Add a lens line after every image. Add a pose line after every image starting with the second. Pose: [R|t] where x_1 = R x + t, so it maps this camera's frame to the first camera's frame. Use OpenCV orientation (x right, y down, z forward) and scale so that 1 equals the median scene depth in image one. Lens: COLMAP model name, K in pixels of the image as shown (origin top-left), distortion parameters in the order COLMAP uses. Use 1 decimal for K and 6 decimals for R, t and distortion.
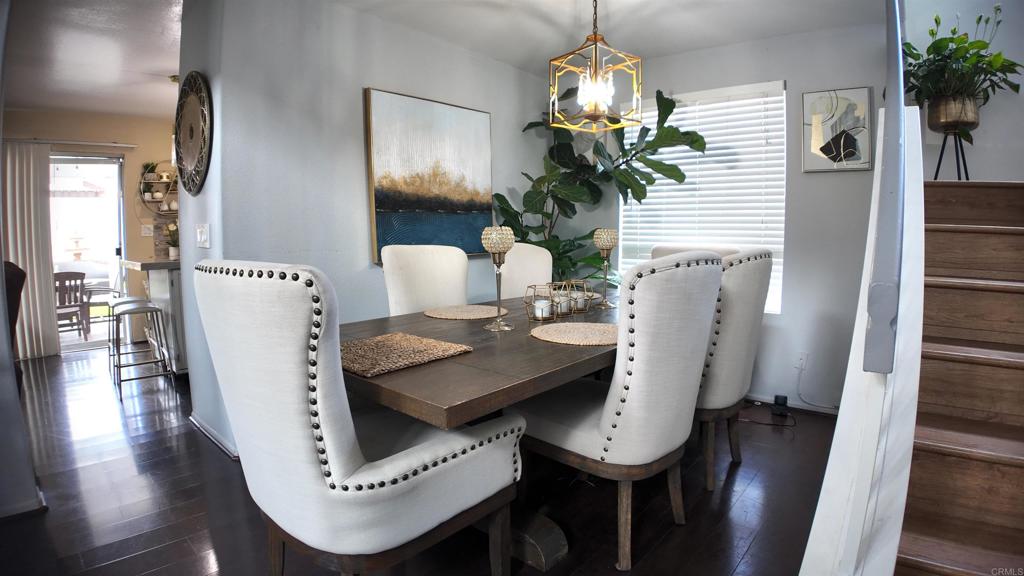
lens RADIAL K [[500.8, 0, 504.8], [0, 500.8, 286.4], [0, 0, 1]] dist [-0.123669, 0.002443]
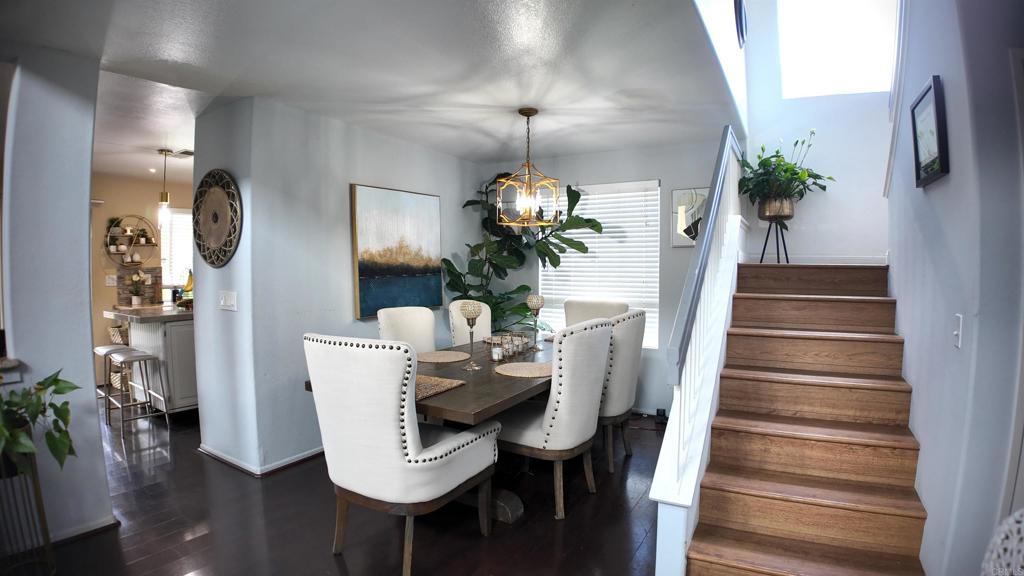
lens RADIAL K [[500.8, 0, 504.2], [0, 500.8, 285.6], [0, 0, 1]] dist [-0.123669, 0.002443]
pose [[0.982845, -0.005503, 0.184353, -0.166313], [0.017436, 0.997850, -0.063172, -0.059092], [-0.183609, 0.065303, 0.980828, -0.444869]]
